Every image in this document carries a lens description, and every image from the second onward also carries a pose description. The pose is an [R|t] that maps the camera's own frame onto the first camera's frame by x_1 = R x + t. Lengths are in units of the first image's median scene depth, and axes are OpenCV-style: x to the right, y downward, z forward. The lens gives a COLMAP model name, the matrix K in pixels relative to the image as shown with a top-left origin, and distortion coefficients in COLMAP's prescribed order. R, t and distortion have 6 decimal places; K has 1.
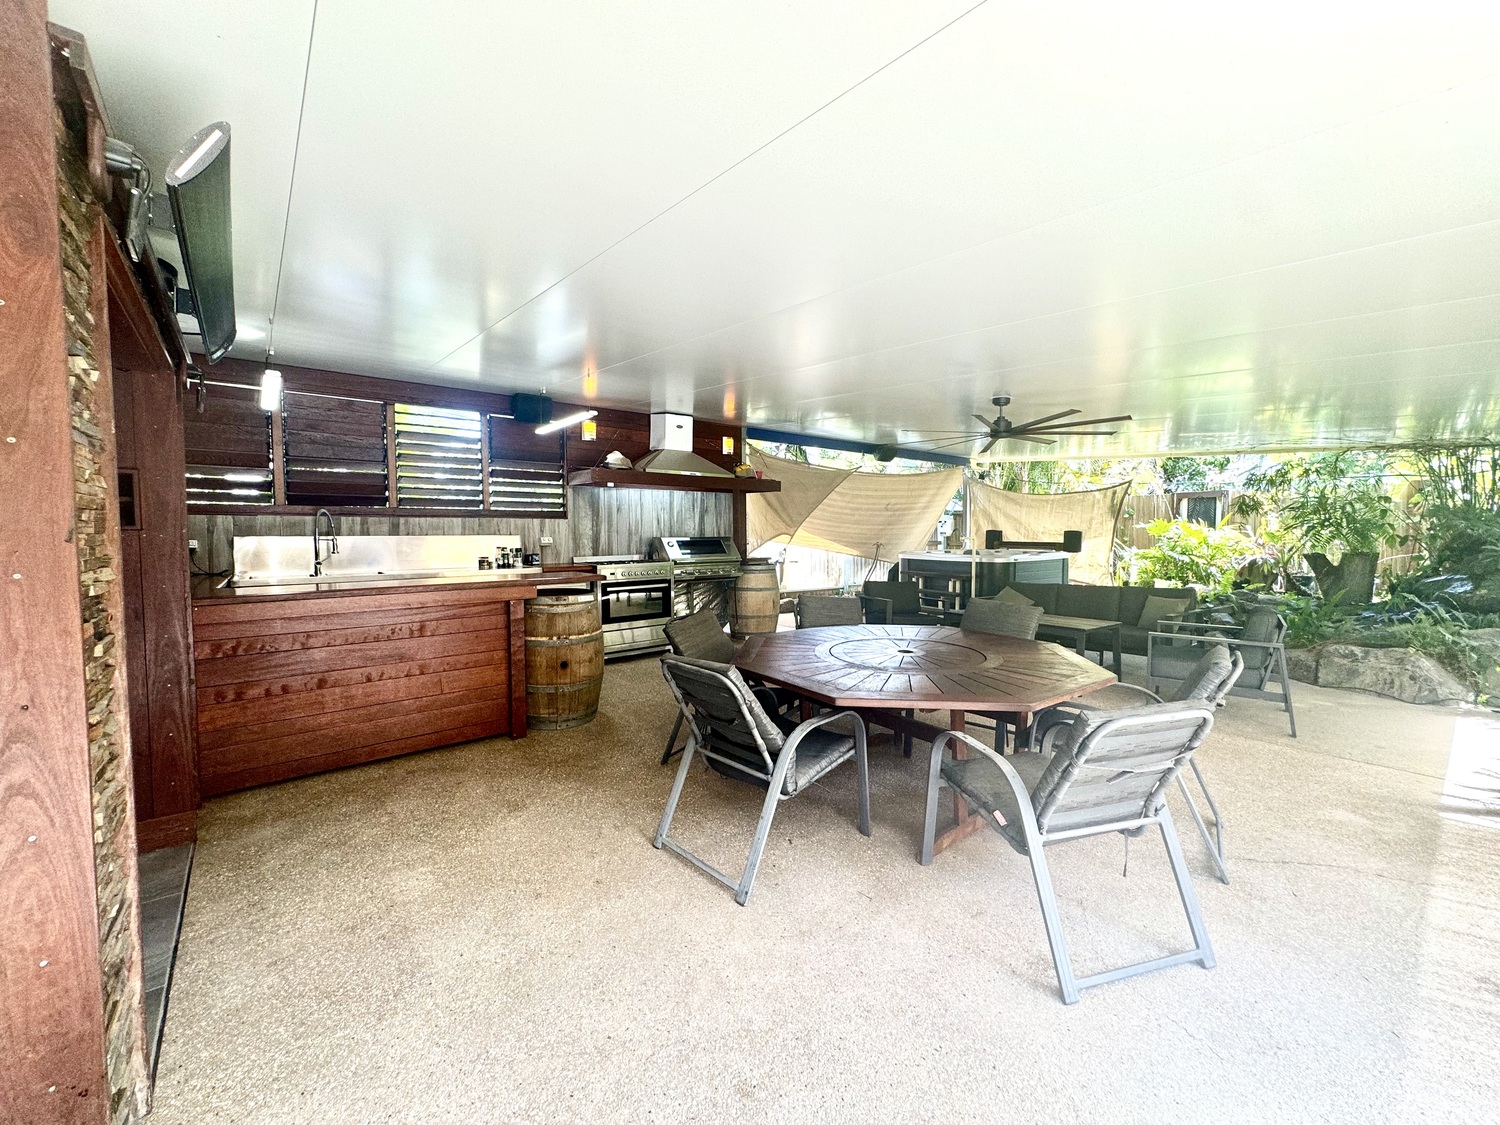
lens RADIAL K [[599.2, 0, 750.0], [0, 599.2, 562.5], [0, 0, 1]] dist [-0.000417, -0.000182]
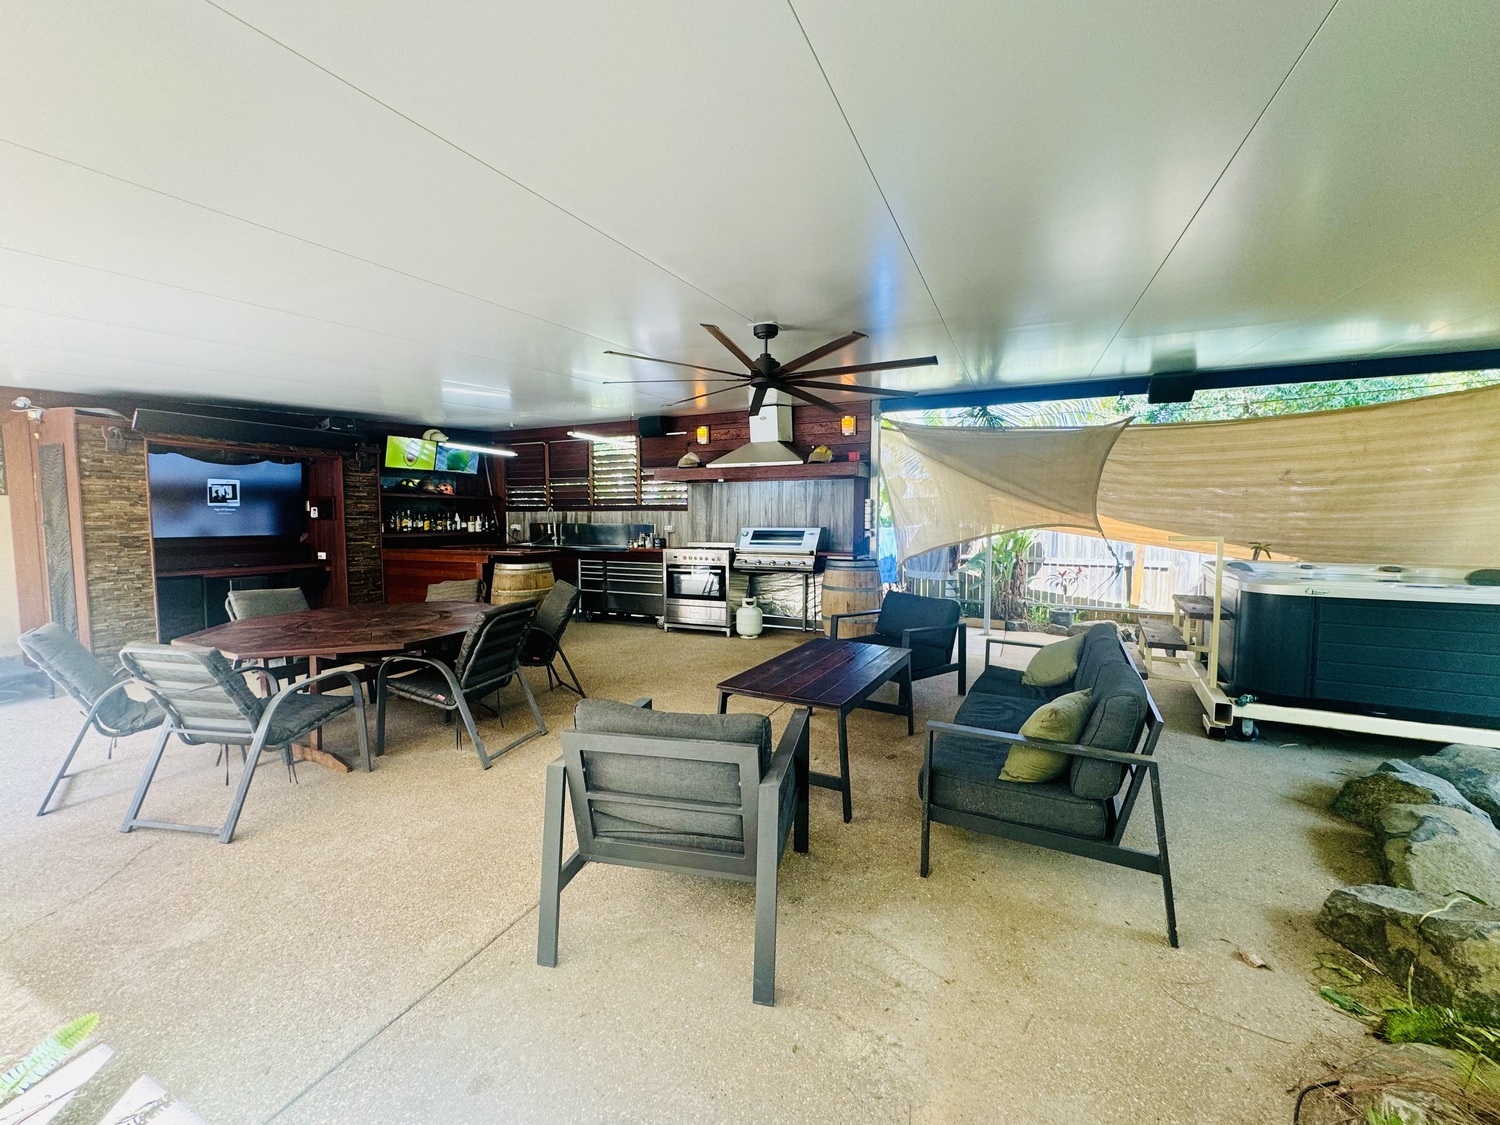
lens RADIAL K [[599.2, 0, 750.0], [0, 599.2, 562.5], [0, 0, 1]] dist [-0.000417, -0.000182]
pose [[0.448817, 0.063831, -0.891341, 0.767349], [-0.051082, 0.997647, 0.045723, -0.027184], [0.892163, 0.025010, 0.451021, 0.510059]]
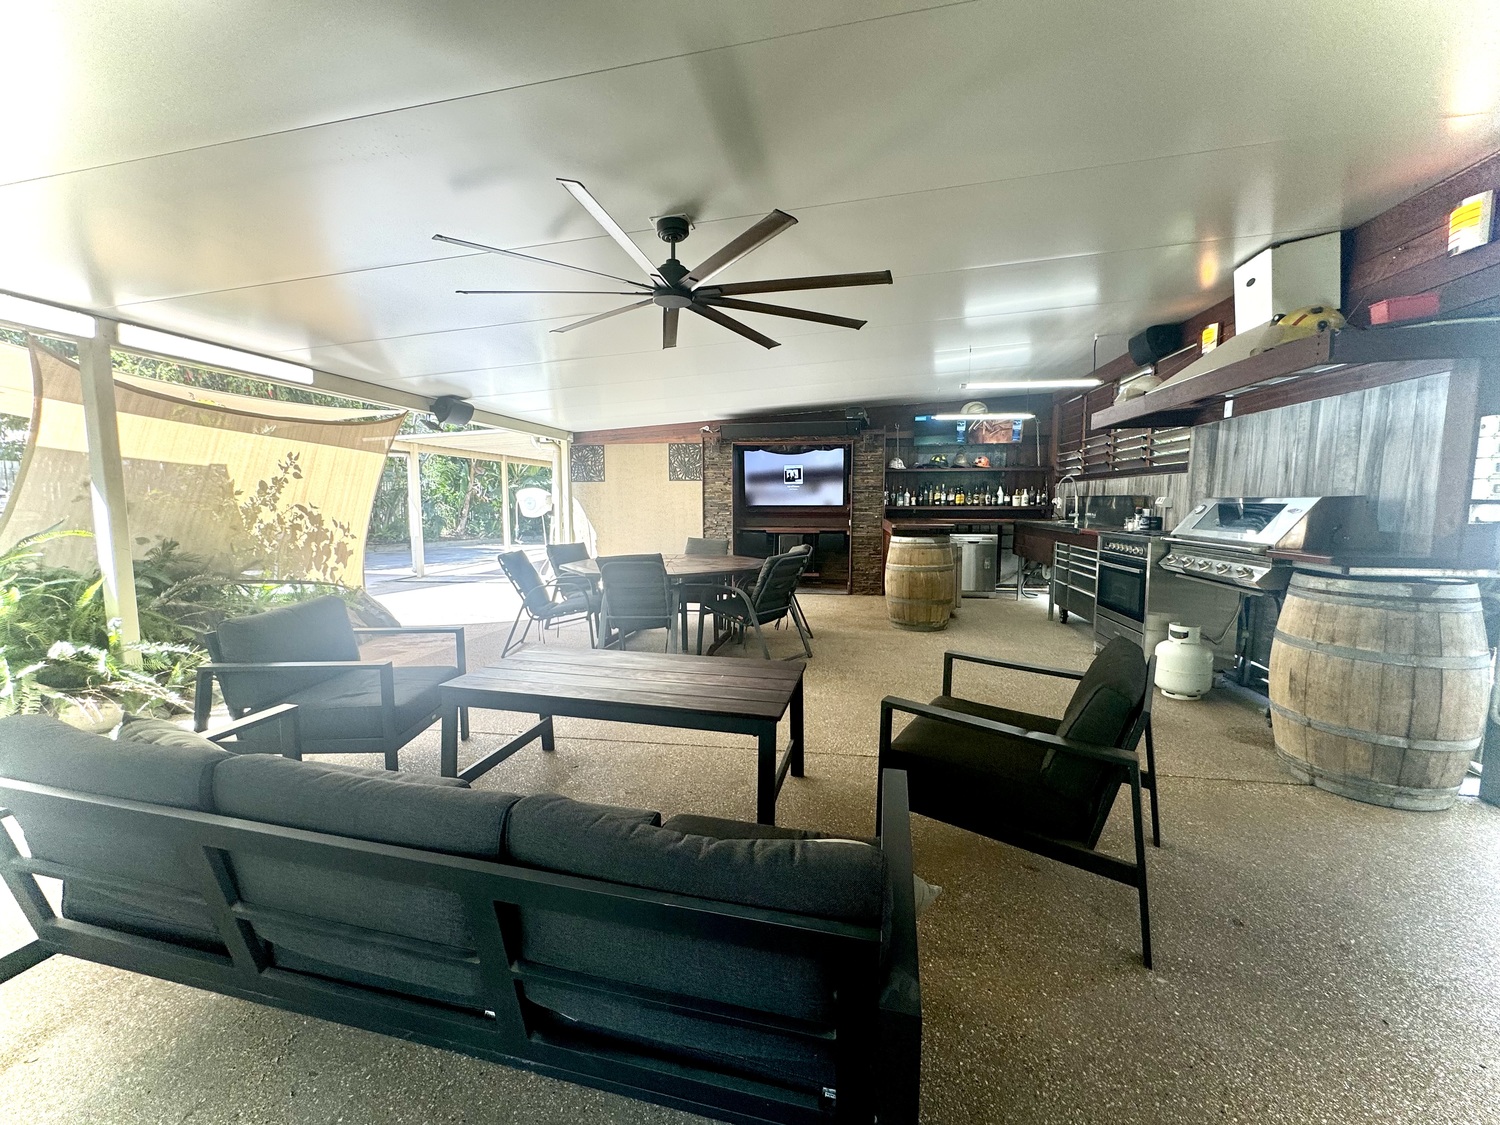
lens RADIAL K [[599.2, 0, 750.0], [0, 599.2, 562.5], [0, 0, 1]] dist [-0.000417, -0.000182]
pose [[-0.749331, 0.067757, -0.658720, 0.544418], [-0.036996, 0.988914, 0.143807, -0.044414], [0.661161, 0.132129, -0.738517, 1.088734]]
